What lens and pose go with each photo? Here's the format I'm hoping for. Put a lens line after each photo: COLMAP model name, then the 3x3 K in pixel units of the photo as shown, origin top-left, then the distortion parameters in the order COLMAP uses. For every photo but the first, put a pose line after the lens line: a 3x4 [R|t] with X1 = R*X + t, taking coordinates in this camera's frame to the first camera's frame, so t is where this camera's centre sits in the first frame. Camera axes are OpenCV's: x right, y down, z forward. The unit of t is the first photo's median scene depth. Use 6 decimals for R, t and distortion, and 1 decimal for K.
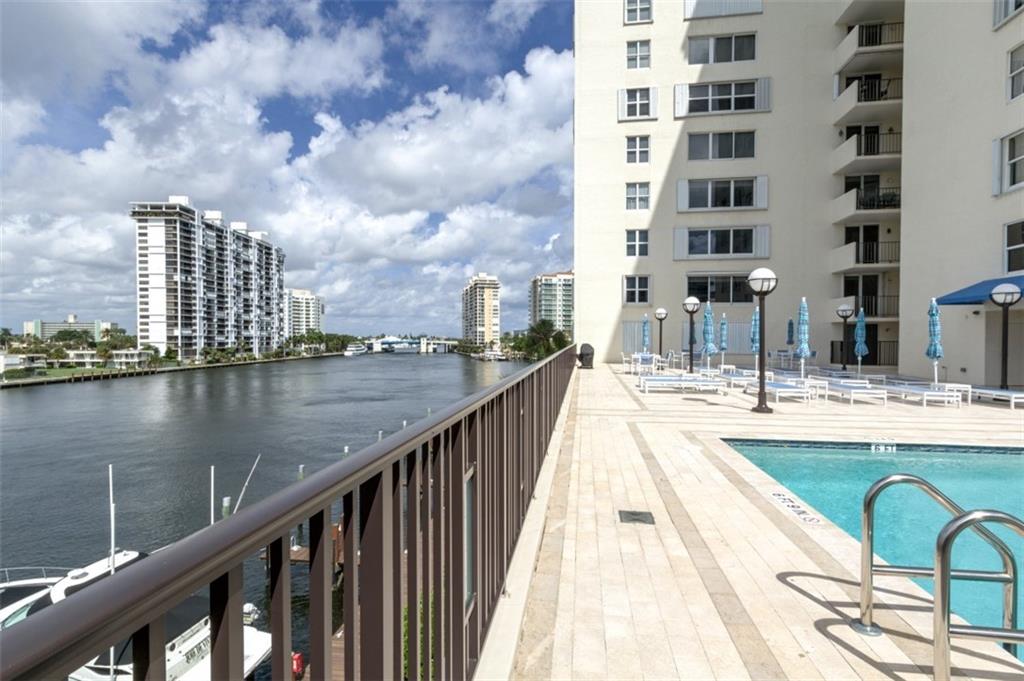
lens RADIAL K [[481.1, 0, 517.2], [0, 481.1, 345.1], [0, 0, 1]] dist [0.004086, 0.001230]
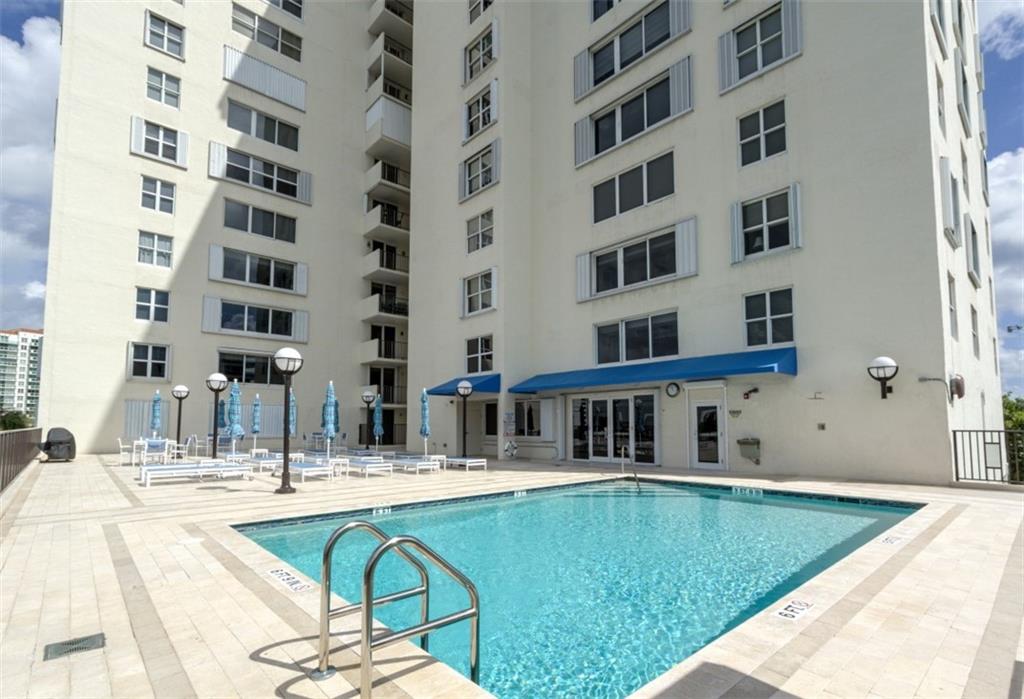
lens RADIAL K [[489.3, 0, 520.0], [0, 489.3, 391.9], [0, 0, 1]] dist [-0.001104, 0.002854]
pose [[0.635358, 0.050334, 0.770575, 0.012131], [0.010728, 0.997202, -0.073983, 0.004497], [-0.772143, 0.055272, 0.633040, -0.004617]]
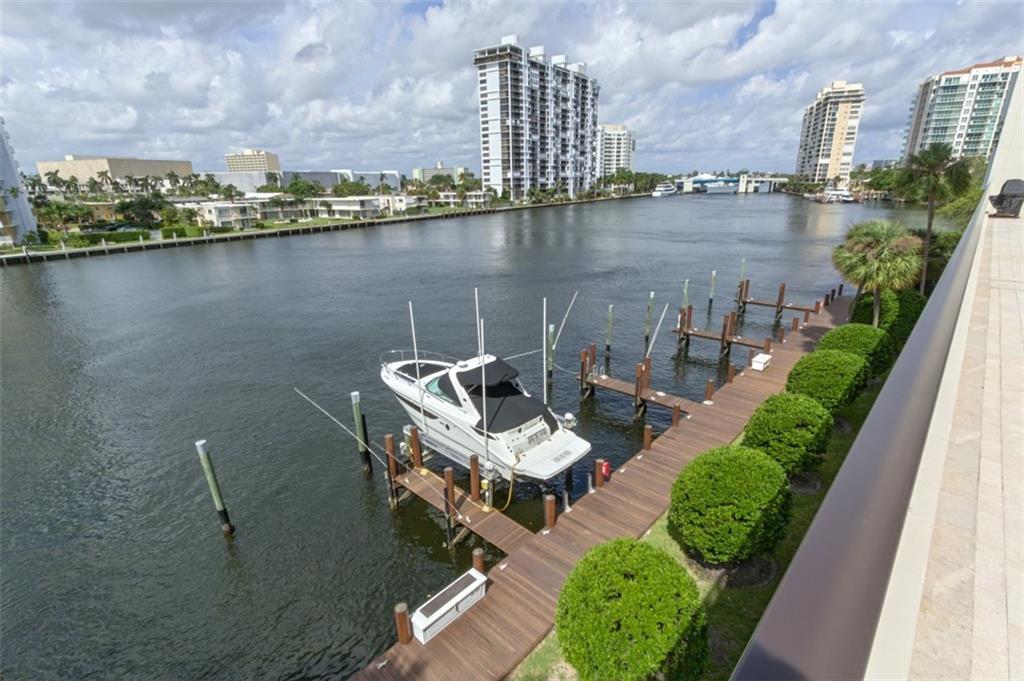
lens RADIAL K [[494.9, 0, 514.6], [0, 494.9, 346.5], [0, 0, 1]] dist [0.002745, 0.001438]
pose [[0.823294, 0.164483, -0.543260, -0.014801], [0.012773, 0.951483, 0.307438, -0.002956], [0.567471, -0.260051, 0.781249, -0.000845]]
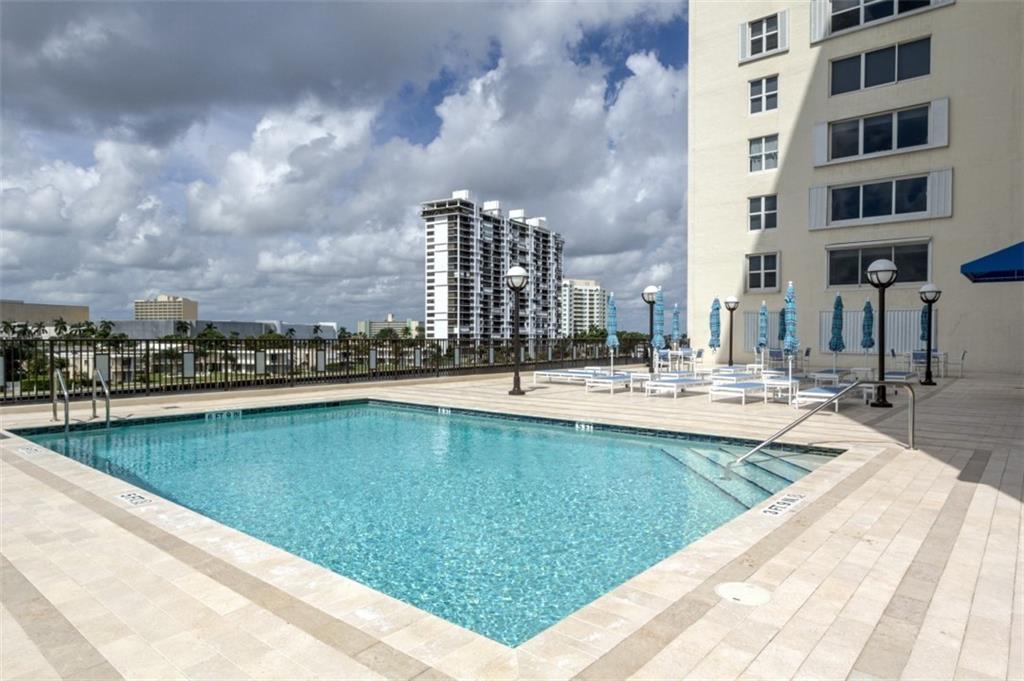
lens RADIAL K [[627.1, 0, 514.4], [0, 627.1, 341.6], [0, 0, 1]] dist [-0.003422, 0.004822]
pose [[0.846468, 0.005603, -0.532411, 0.462594], [-0.009367, 0.999947, -0.004369, 0.007930], [0.532358, 0.008685, 0.846475, -0.086437]]
